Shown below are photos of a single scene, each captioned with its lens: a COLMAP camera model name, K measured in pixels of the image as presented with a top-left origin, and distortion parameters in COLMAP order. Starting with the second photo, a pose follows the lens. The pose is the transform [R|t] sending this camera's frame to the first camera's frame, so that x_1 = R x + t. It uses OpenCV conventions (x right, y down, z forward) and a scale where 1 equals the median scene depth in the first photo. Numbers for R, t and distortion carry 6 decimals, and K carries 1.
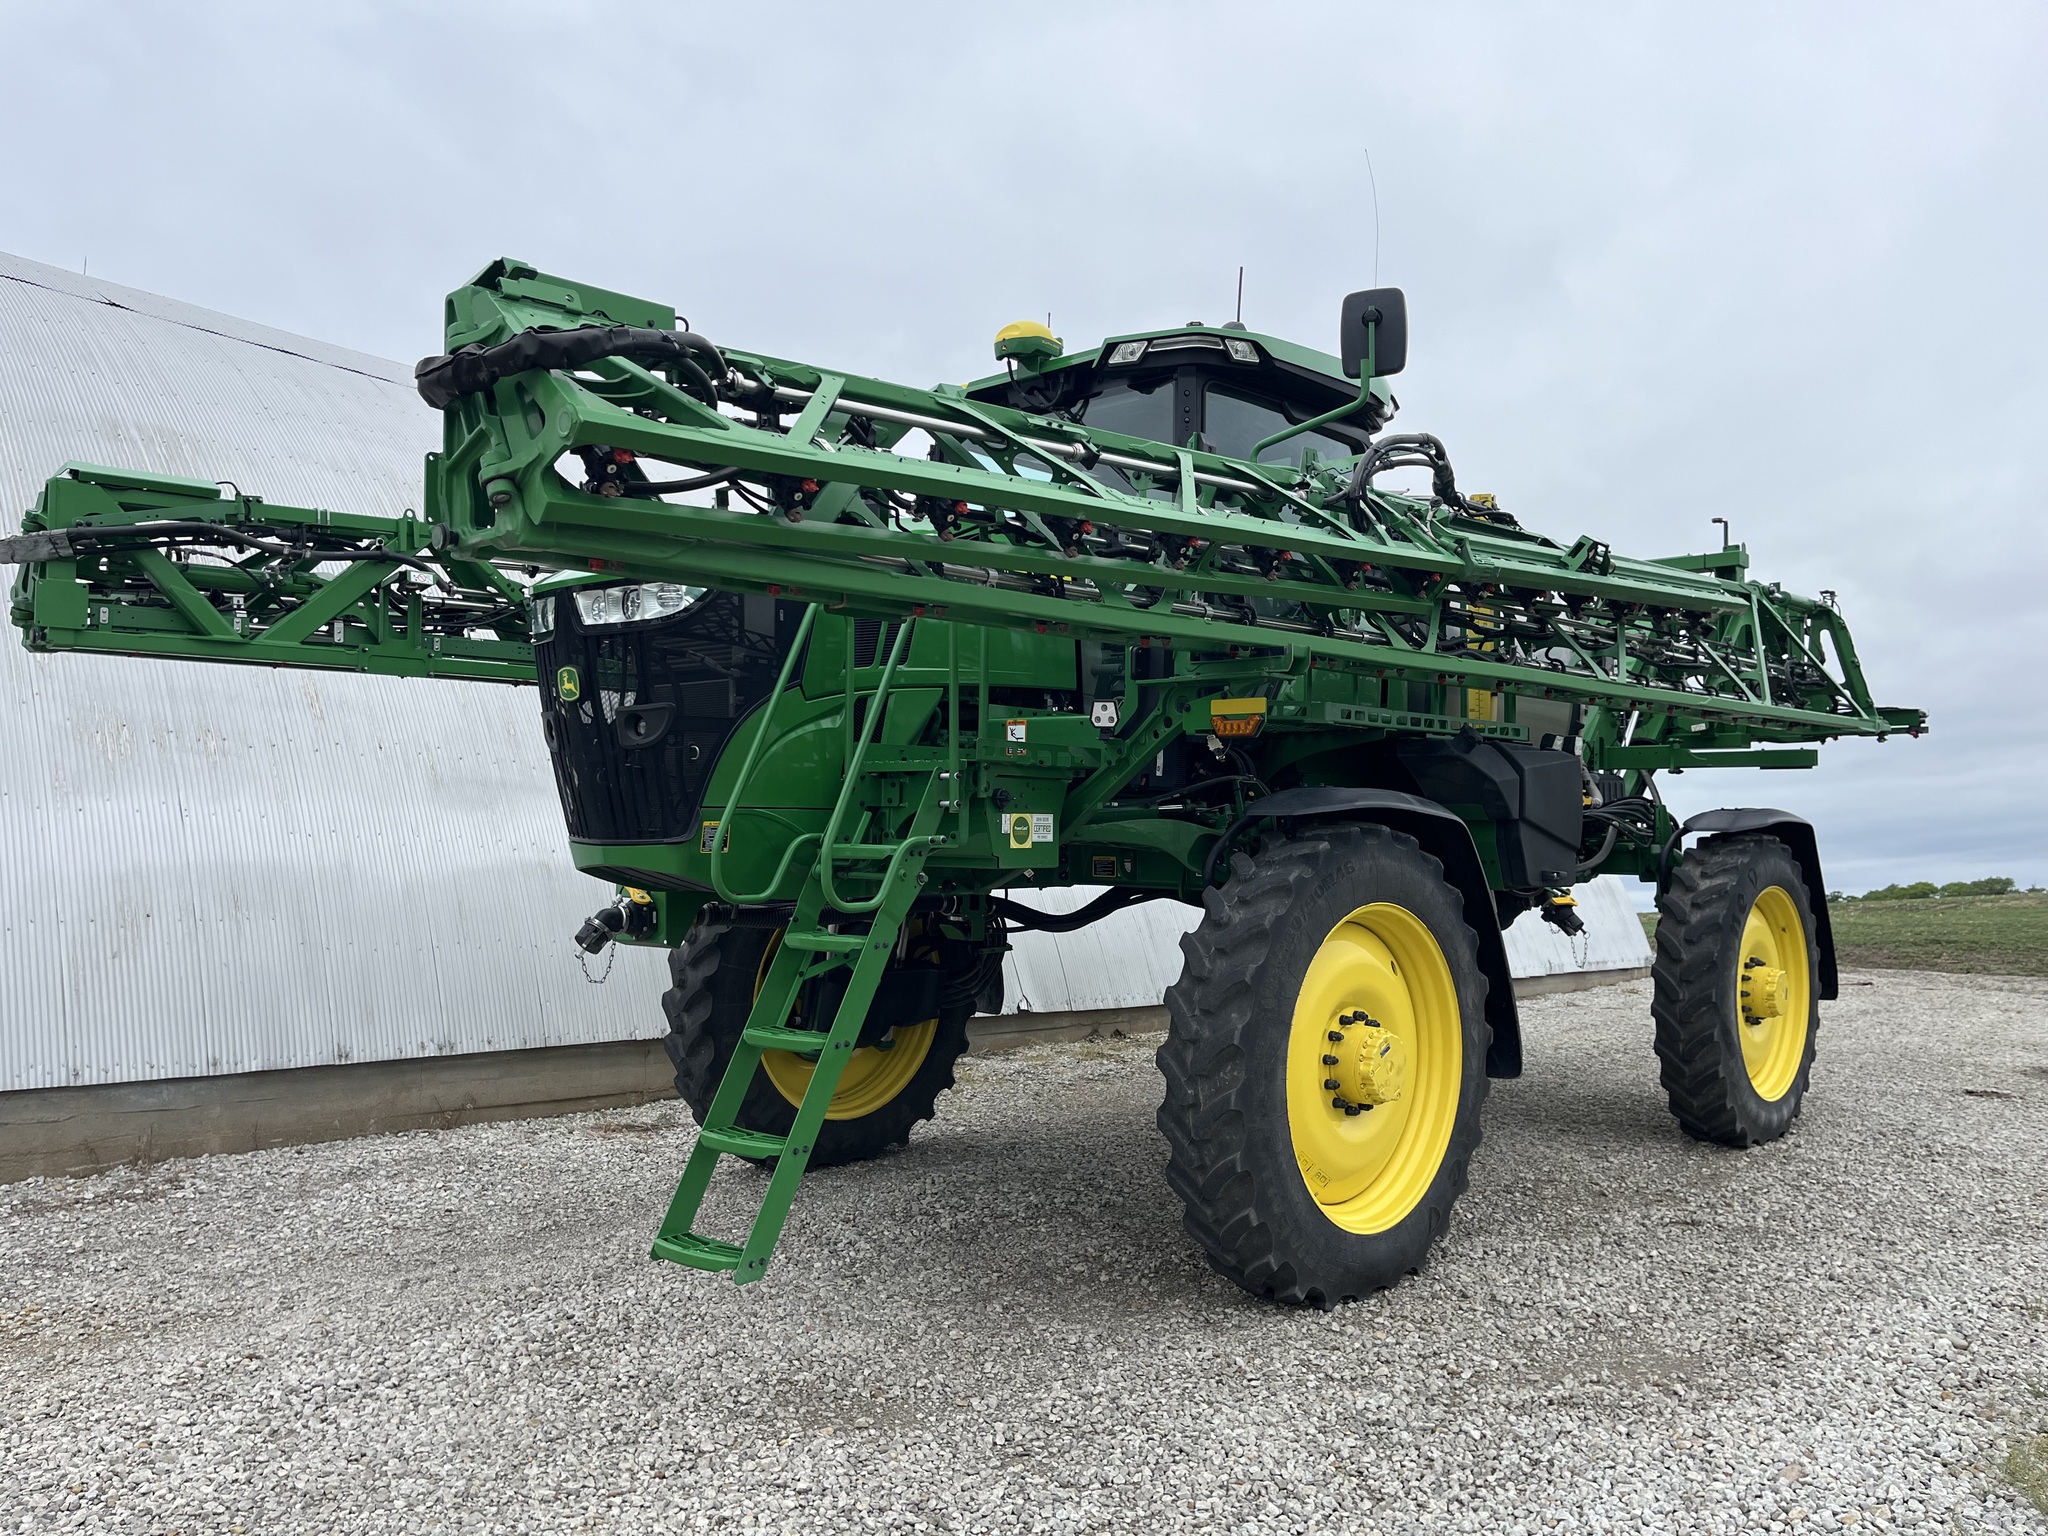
lens RADIAL K [[1552.9, 0, 1019.2], [0, 1552.9, 761.9], [0, 0, 1]] dist [0.057105, -0.076400]
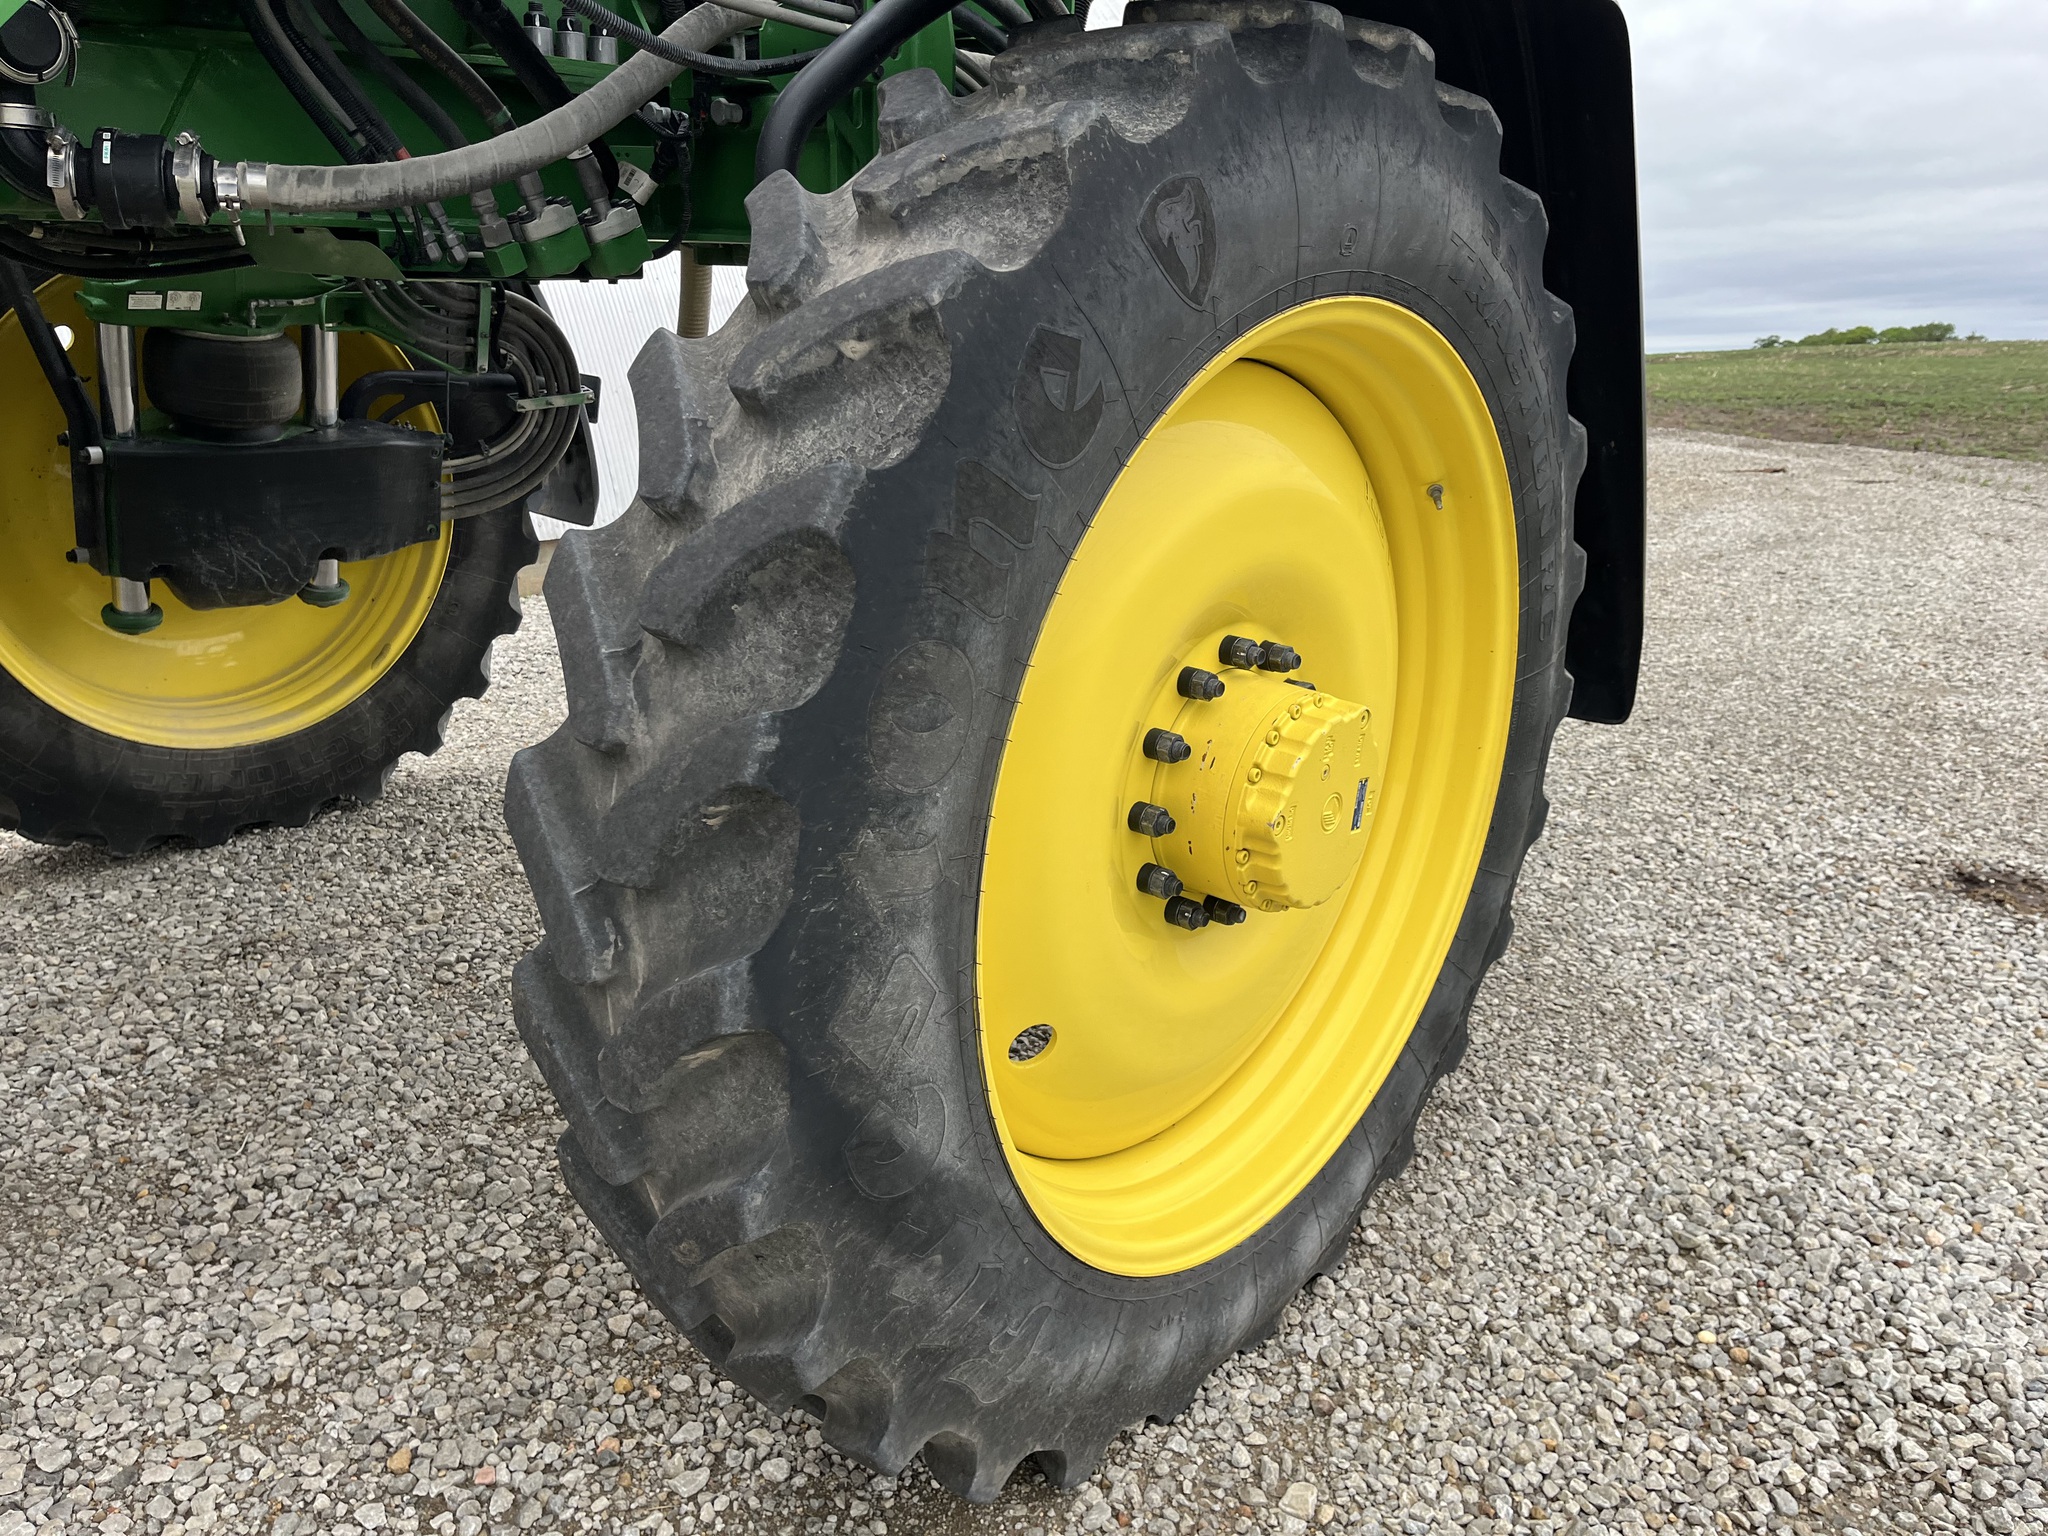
lens RADIAL K [[1552.9, 0, 1035.7], [0, 1552.9, 765.8], [0, 0, 1]] dist [0.057105, -0.076400]
pose [[0.998528, -0.000292, 0.054244, 0.545682], [-0.018681, 0.936964, 0.348927, 0.084123], [-0.050926, -0.349427, 0.935579, 1.009487]]
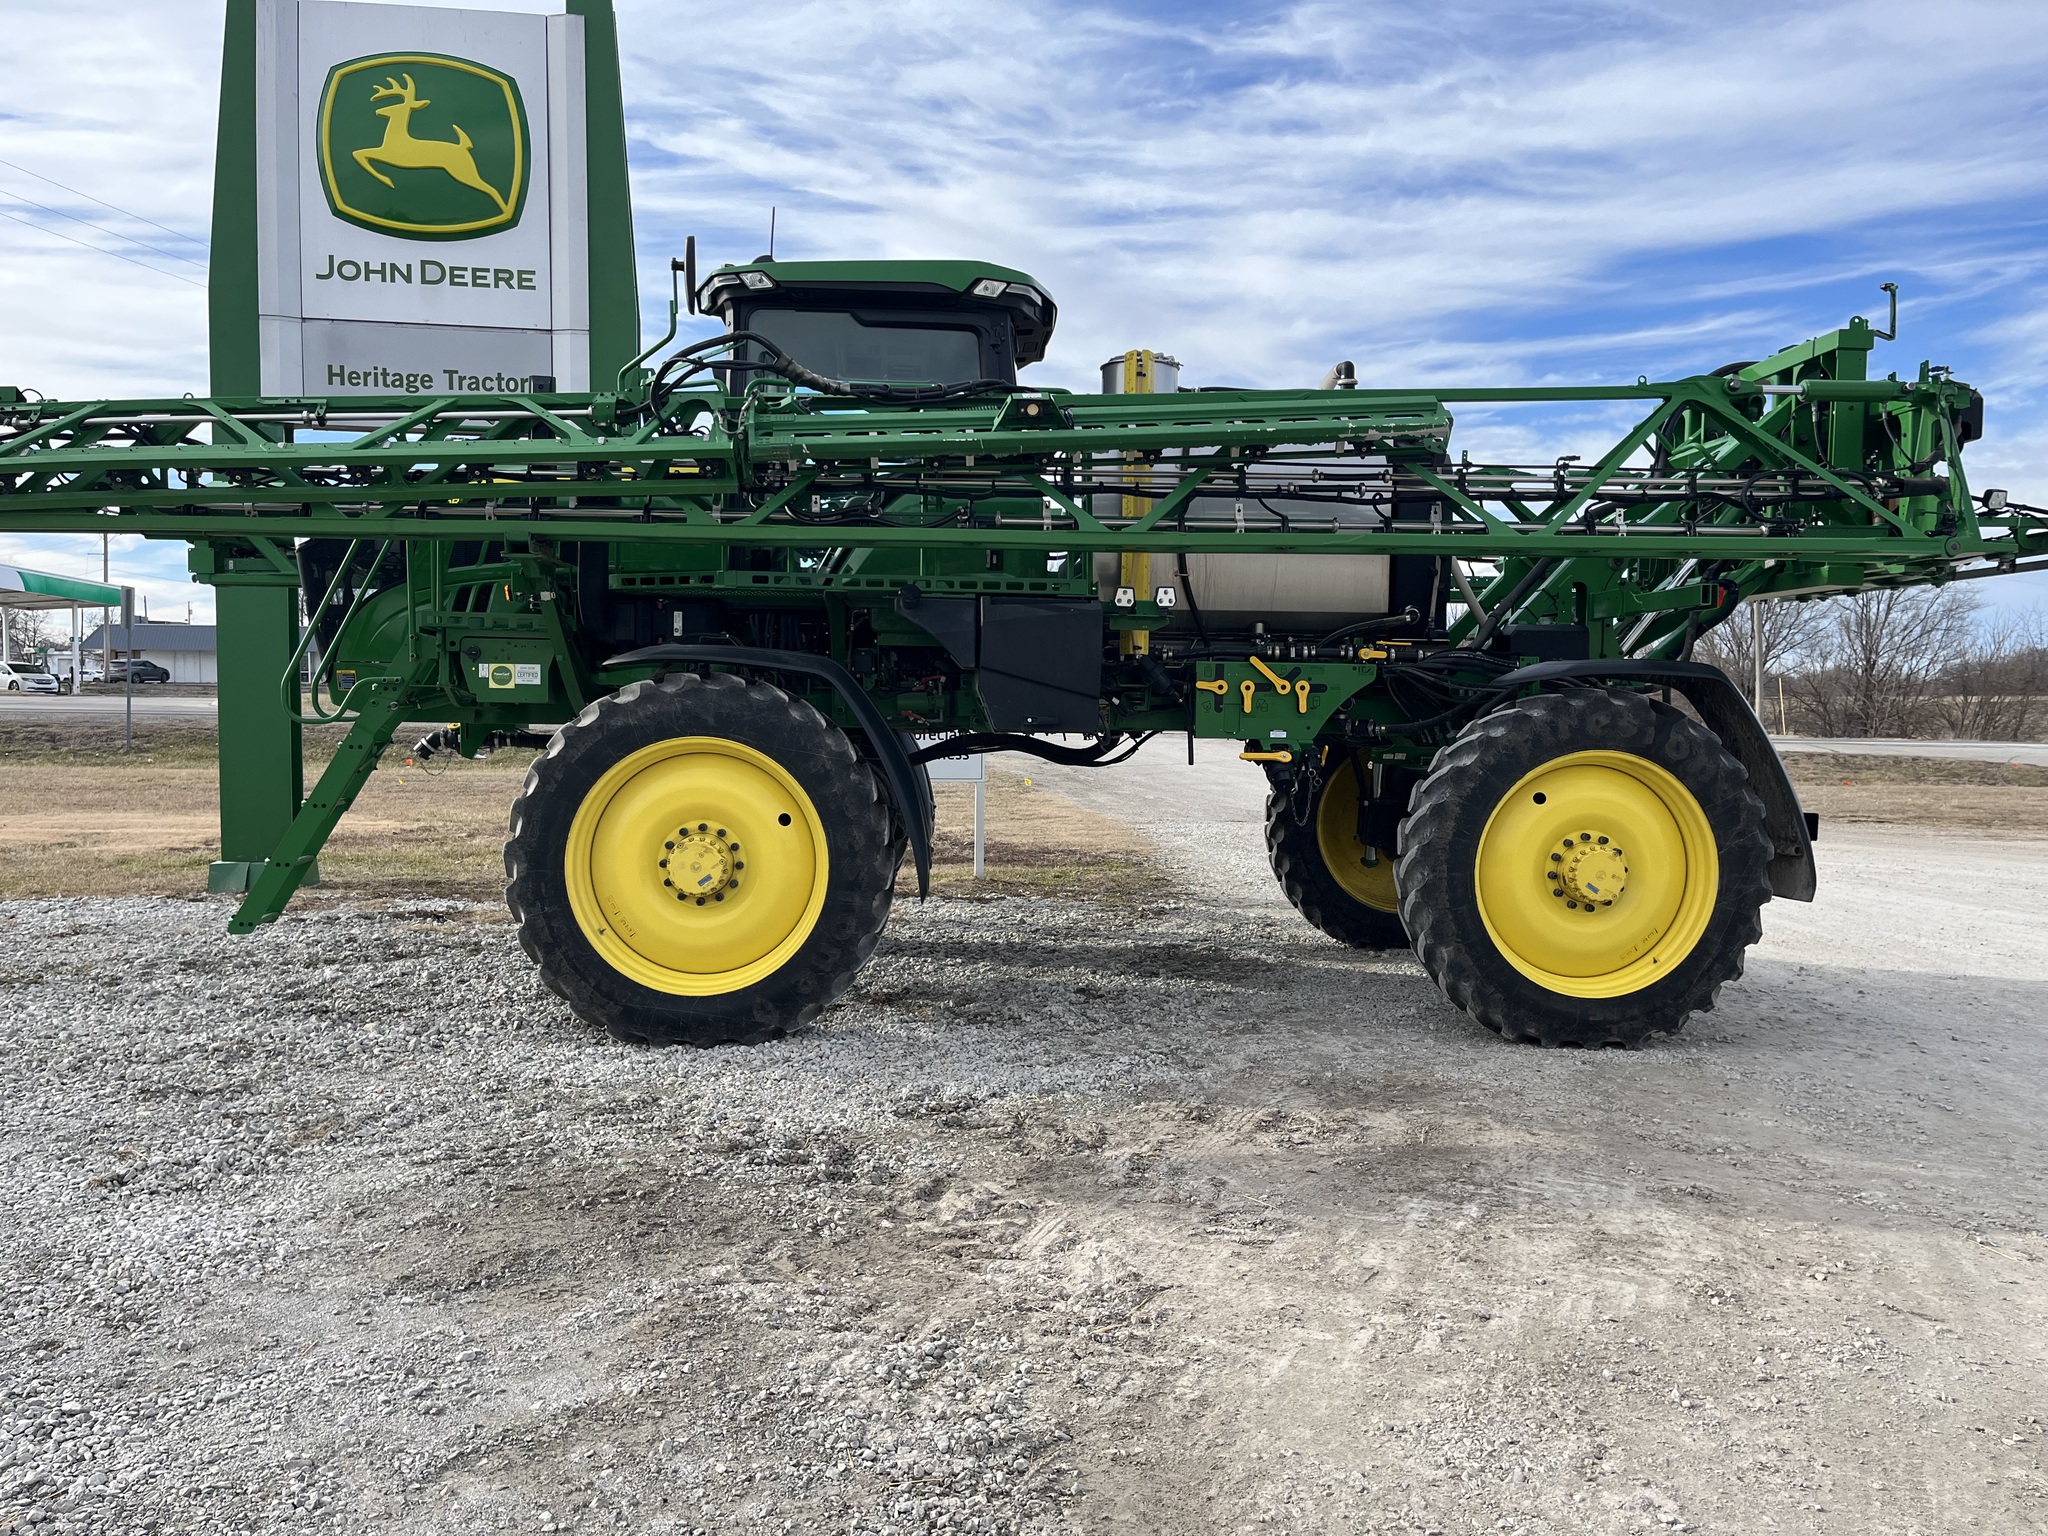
lens RADIAL K [[1552.9, 0, 1004.1], [0, 1552.9, 775.2], [0, 0, 1]] dist [0.057105, -0.076400]
pose [[0.722119, 0.029675, -0.691132, 1.047553], [0.018575, 0.997888, 0.062253, 0.043104], [0.691519, -0.057791, 0.720043, 0.223314]]
